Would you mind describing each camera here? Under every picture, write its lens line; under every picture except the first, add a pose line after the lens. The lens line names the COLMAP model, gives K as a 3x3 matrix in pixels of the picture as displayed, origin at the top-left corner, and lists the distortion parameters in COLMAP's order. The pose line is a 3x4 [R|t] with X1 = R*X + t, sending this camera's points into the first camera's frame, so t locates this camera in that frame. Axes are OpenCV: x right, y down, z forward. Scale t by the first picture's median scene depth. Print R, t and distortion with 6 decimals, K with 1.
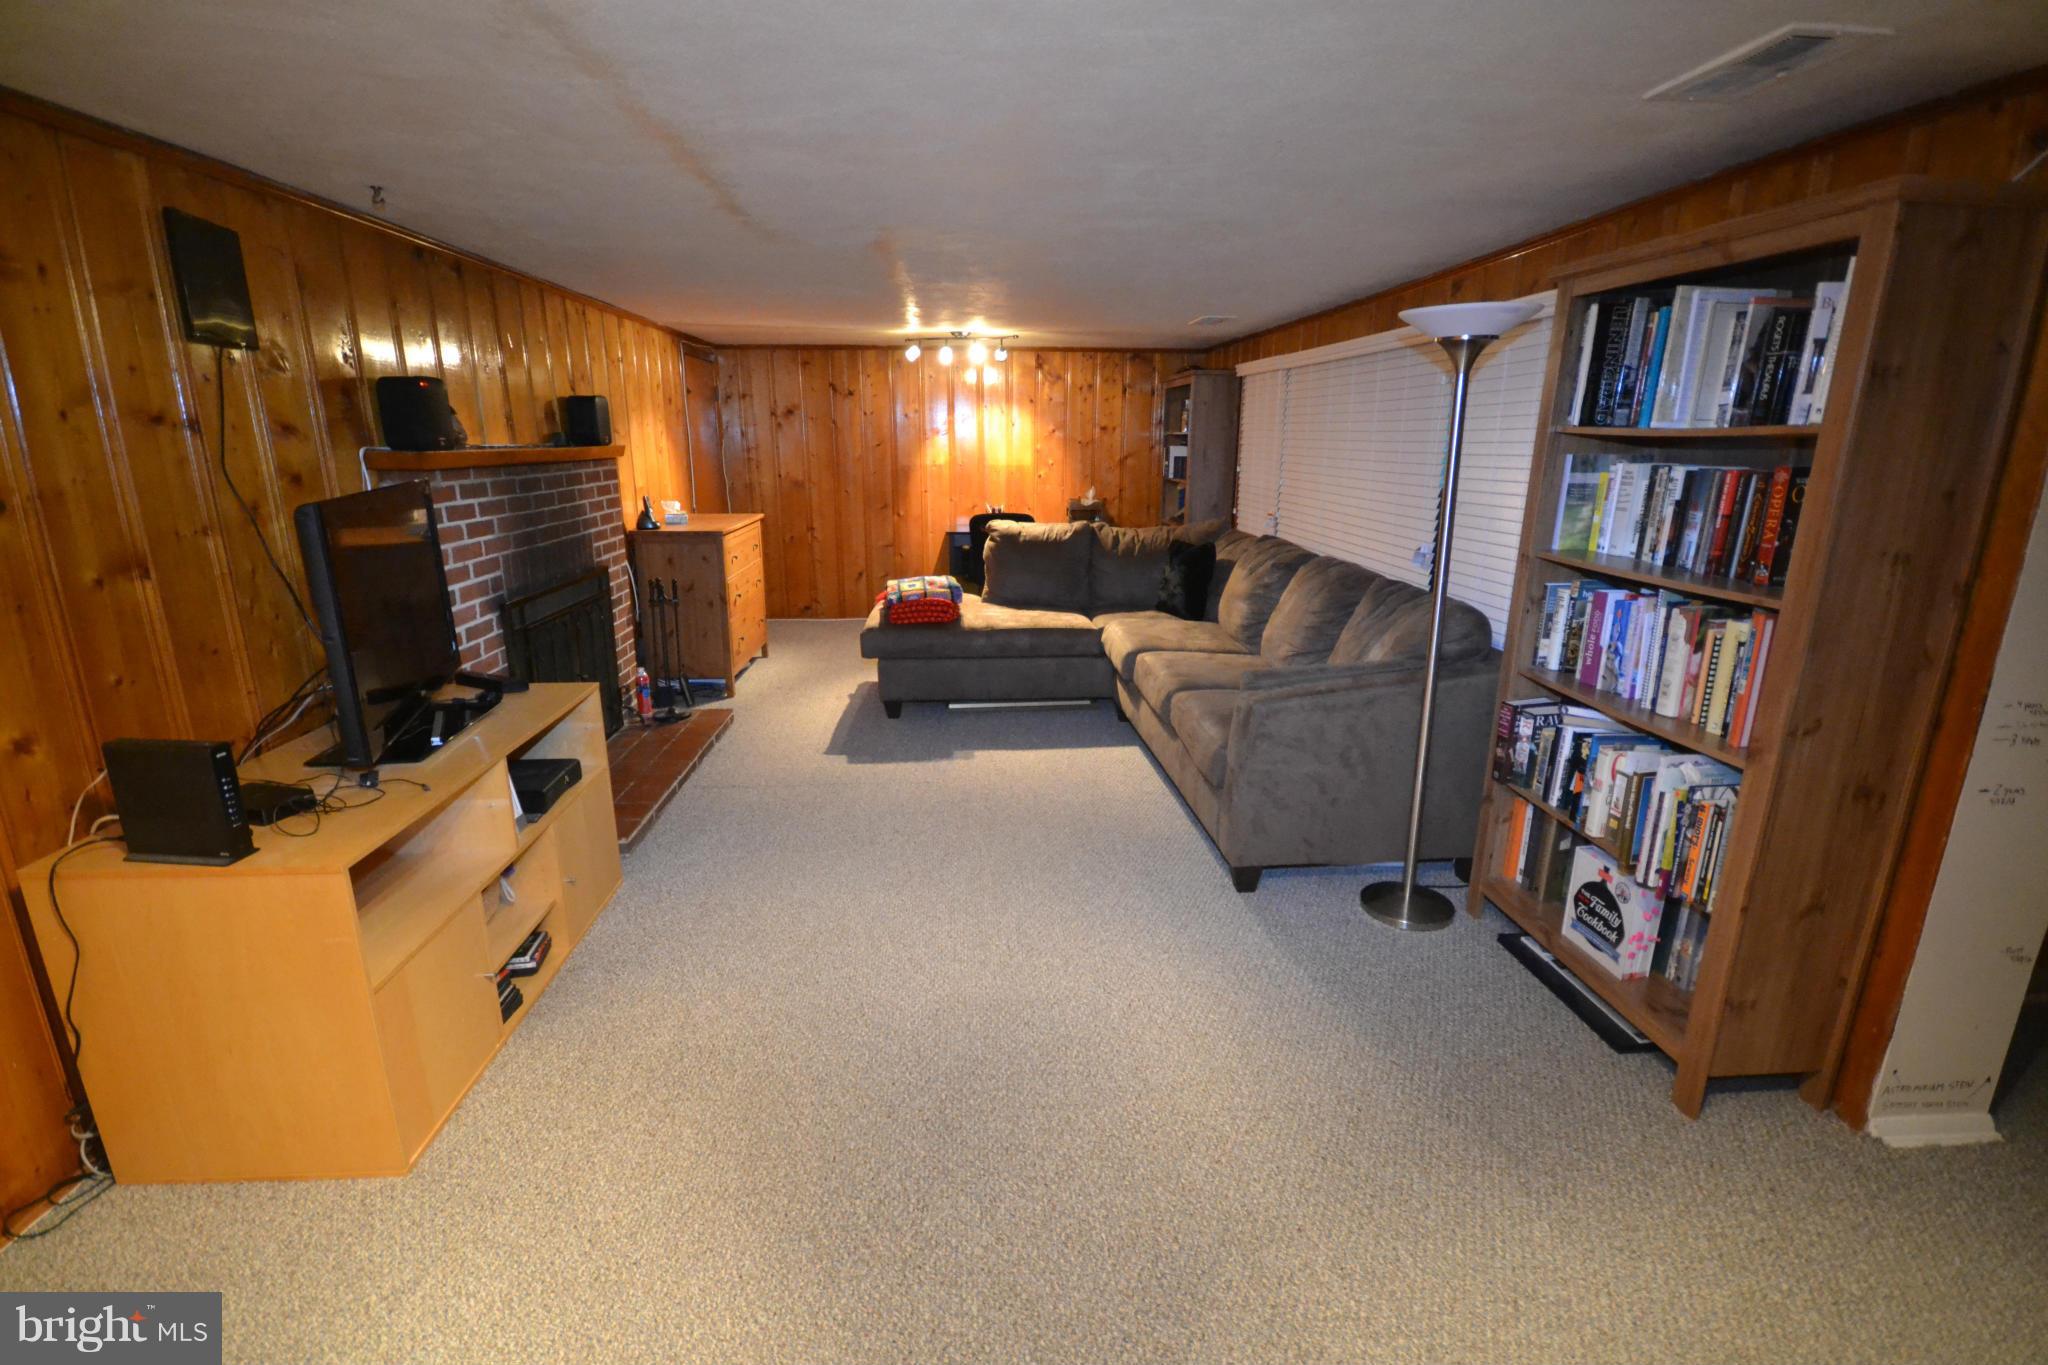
lens RADIAL K [[904.0, 0, 1016.6], [0, 904.0, 676.0], [0, 0, 1]] dist [-0.002362, -0.000014]
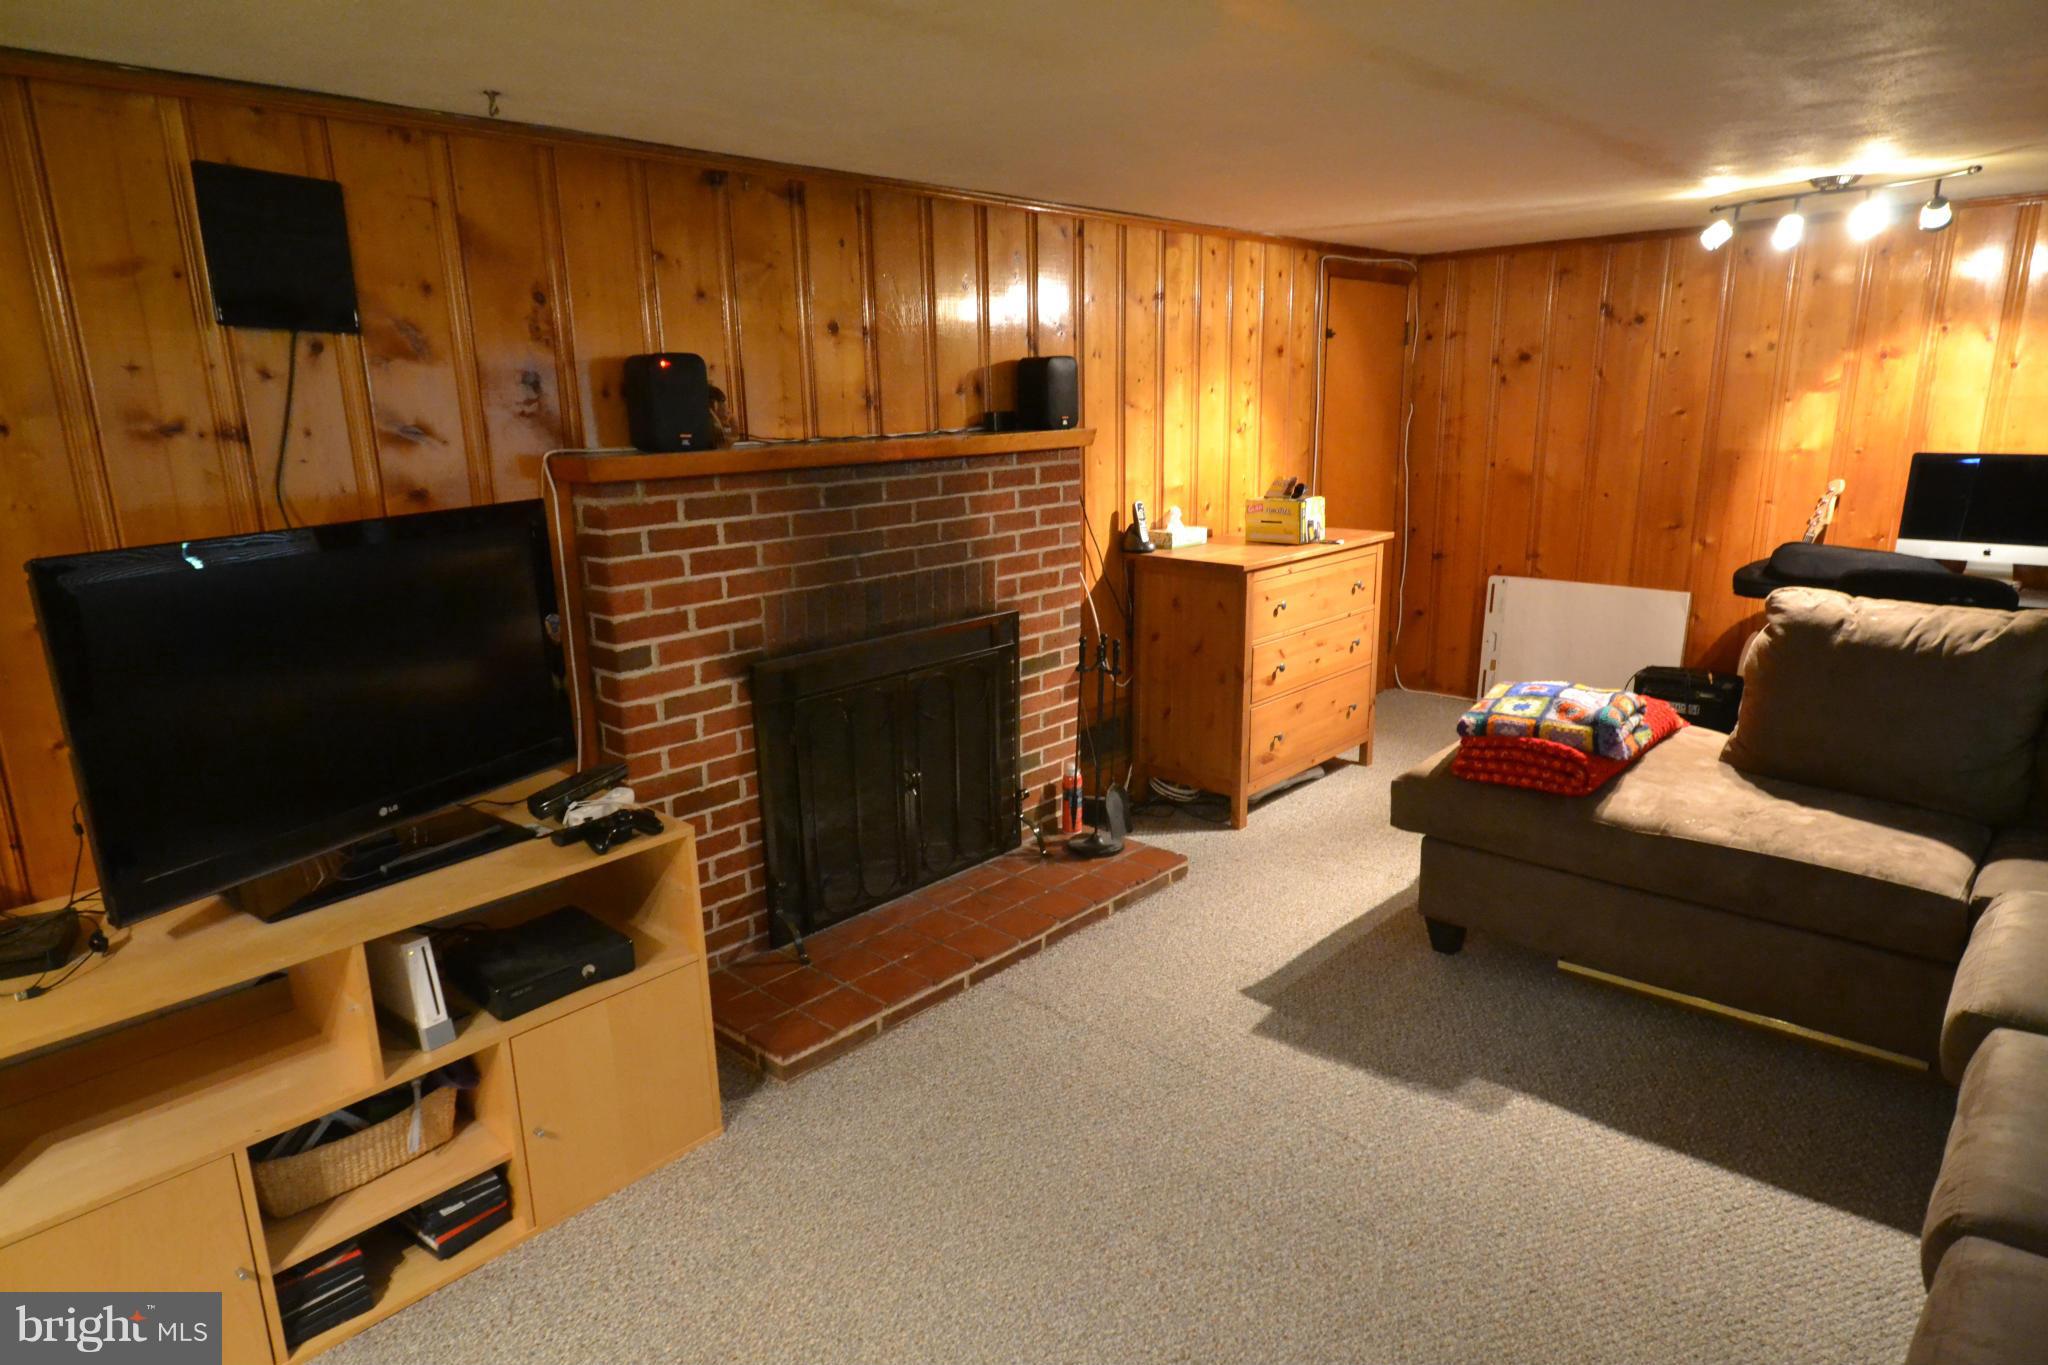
lens RADIAL K [[1202.1, 0, 1025.4], [0, 1202.1, 691.1], [0, 0, 1]] dist [0.014060, 0.002428]
pose [[0.691604, 0.162022, -0.703869, 0.167227], [-0.166695, 0.984012, 0.062717, -0.107803], [0.702777, 0.073956, 0.707555, 0.340687]]
